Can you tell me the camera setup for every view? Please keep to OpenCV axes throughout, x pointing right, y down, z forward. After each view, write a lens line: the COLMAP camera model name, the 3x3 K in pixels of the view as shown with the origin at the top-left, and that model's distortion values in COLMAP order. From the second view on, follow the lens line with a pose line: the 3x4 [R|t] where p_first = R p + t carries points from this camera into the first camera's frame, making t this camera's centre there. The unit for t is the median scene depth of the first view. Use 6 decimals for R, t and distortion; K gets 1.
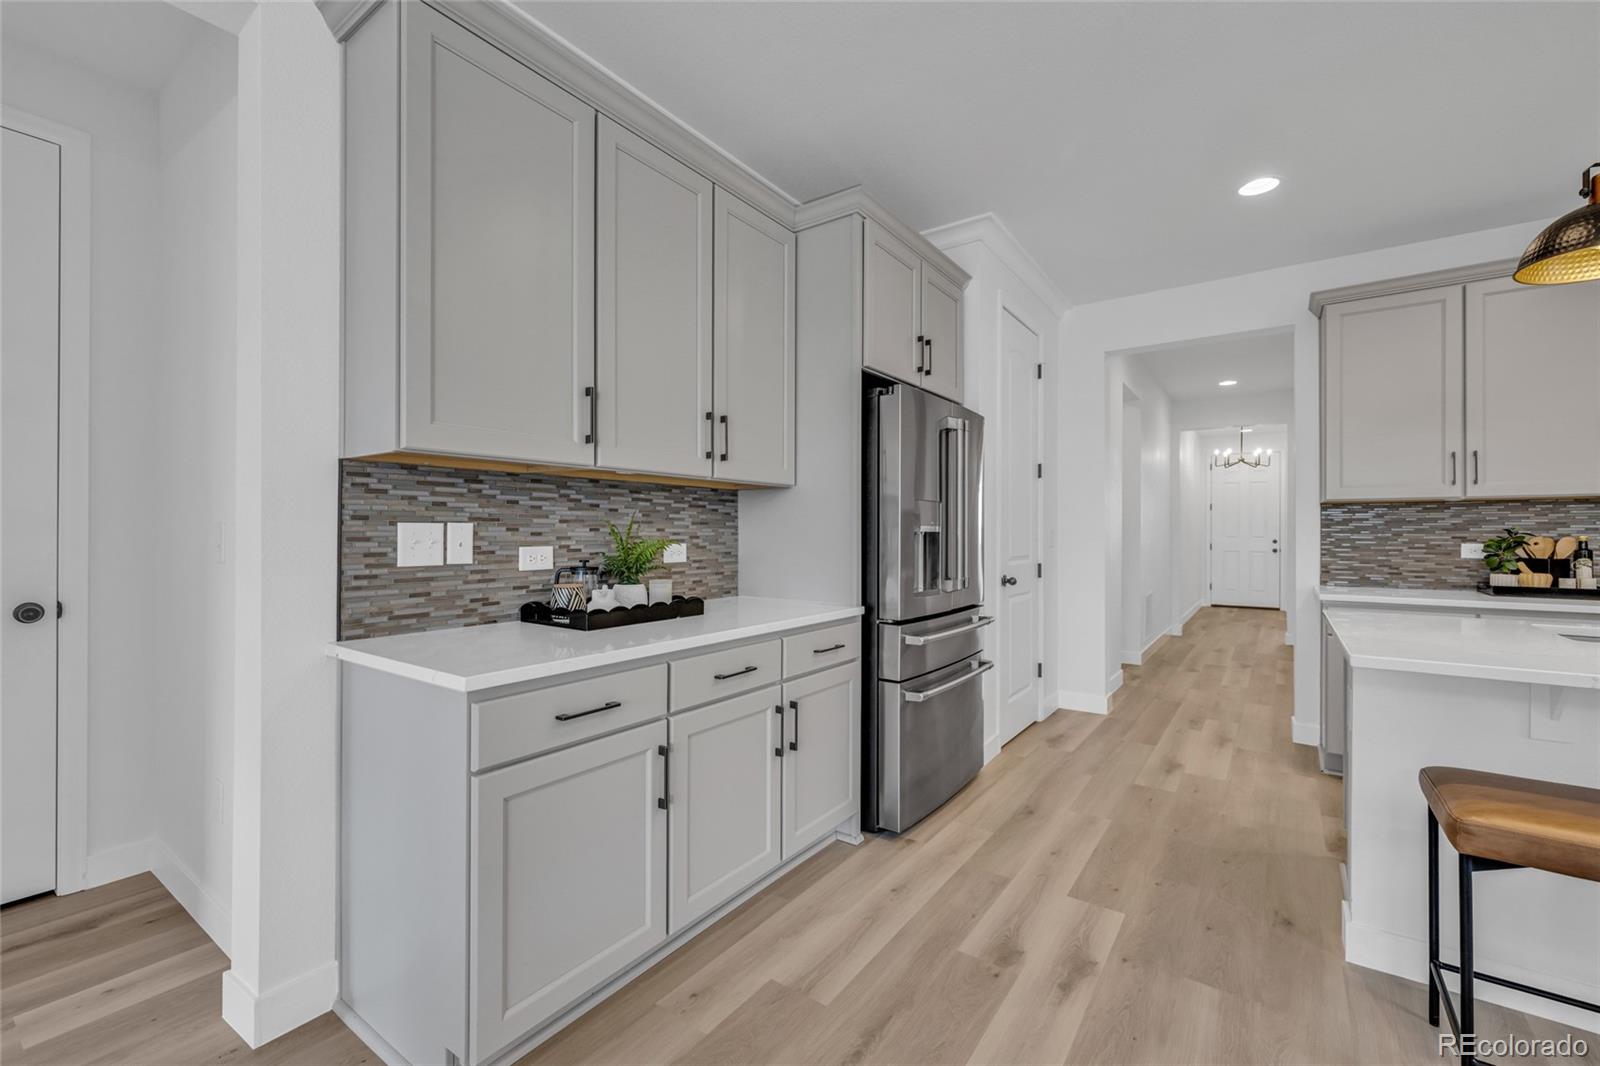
lens RADIAL K [[670.4, 0, 805.5], [0, 670.4, 531.0], [0, 0, 1]] dist [0.001556, 0.000197]
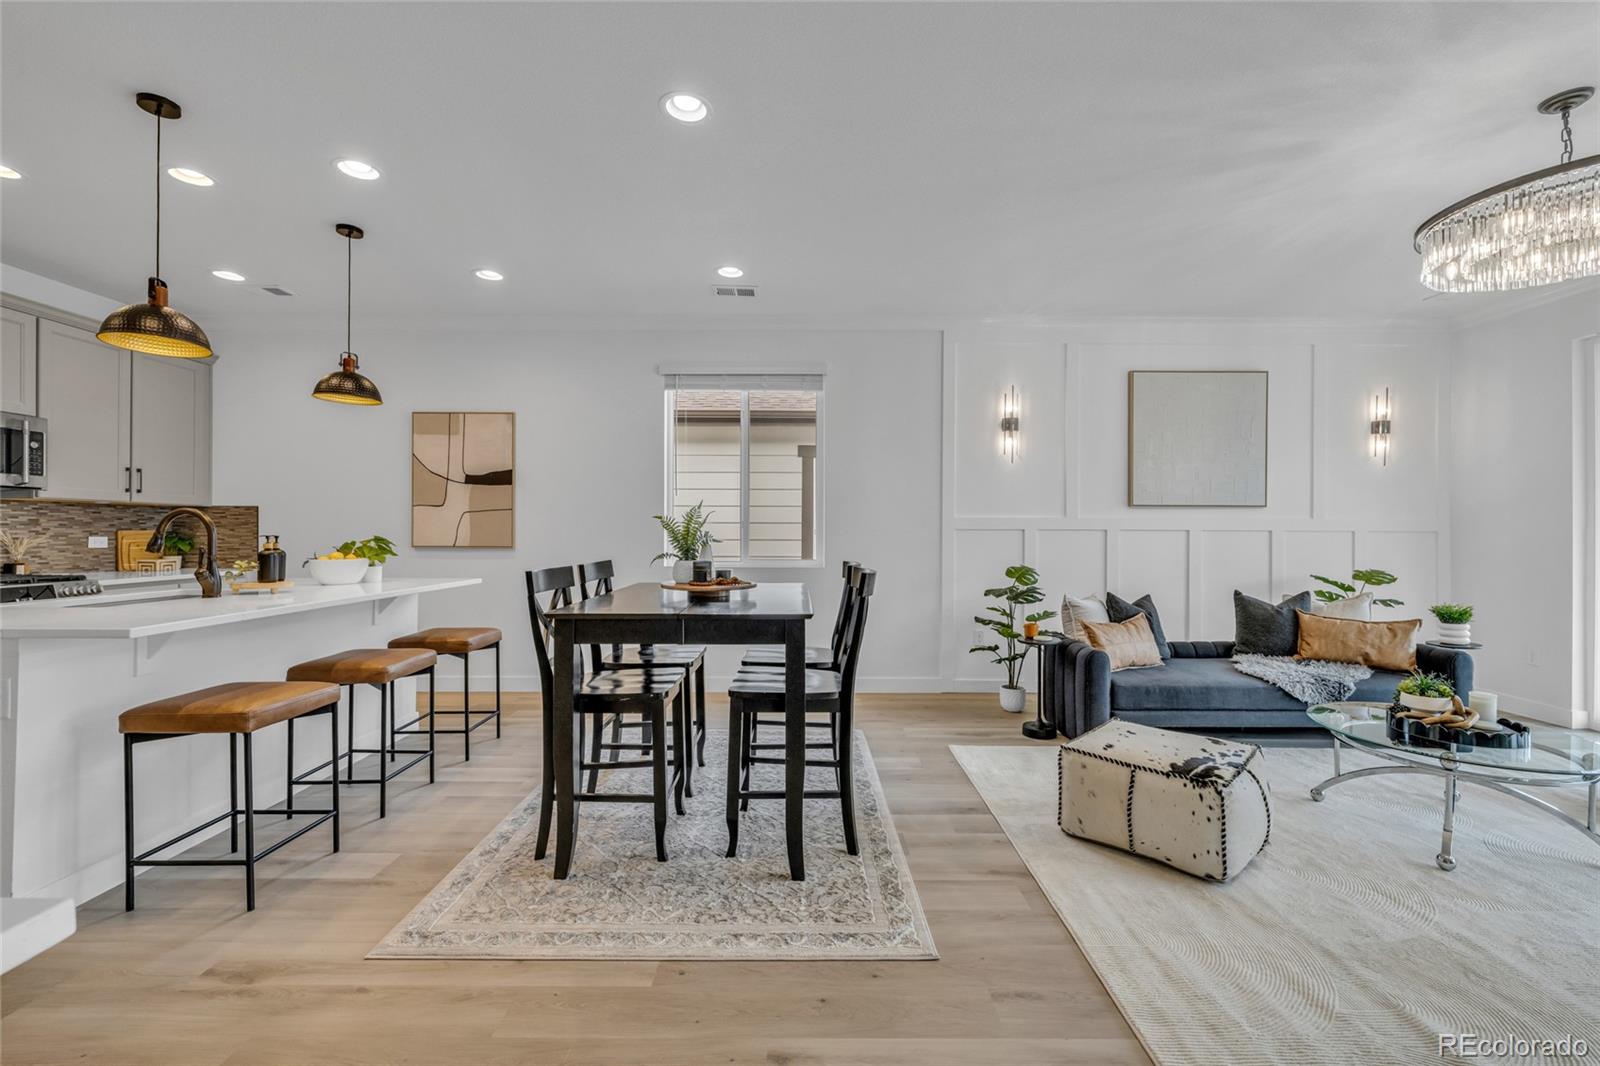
lens RADIAL K [[670.4, 0, 799.1], [0, 670.4, 530.3], [0, 0, 1]] dist [0.001556, 0.000197]
pose [[-0.571935, -0.003157, 0.820293, -0.538121], [-0.006282, 0.999980, -0.000531, -0.000430], [-0.820275, -0.005457, -0.571943, 0.435488]]
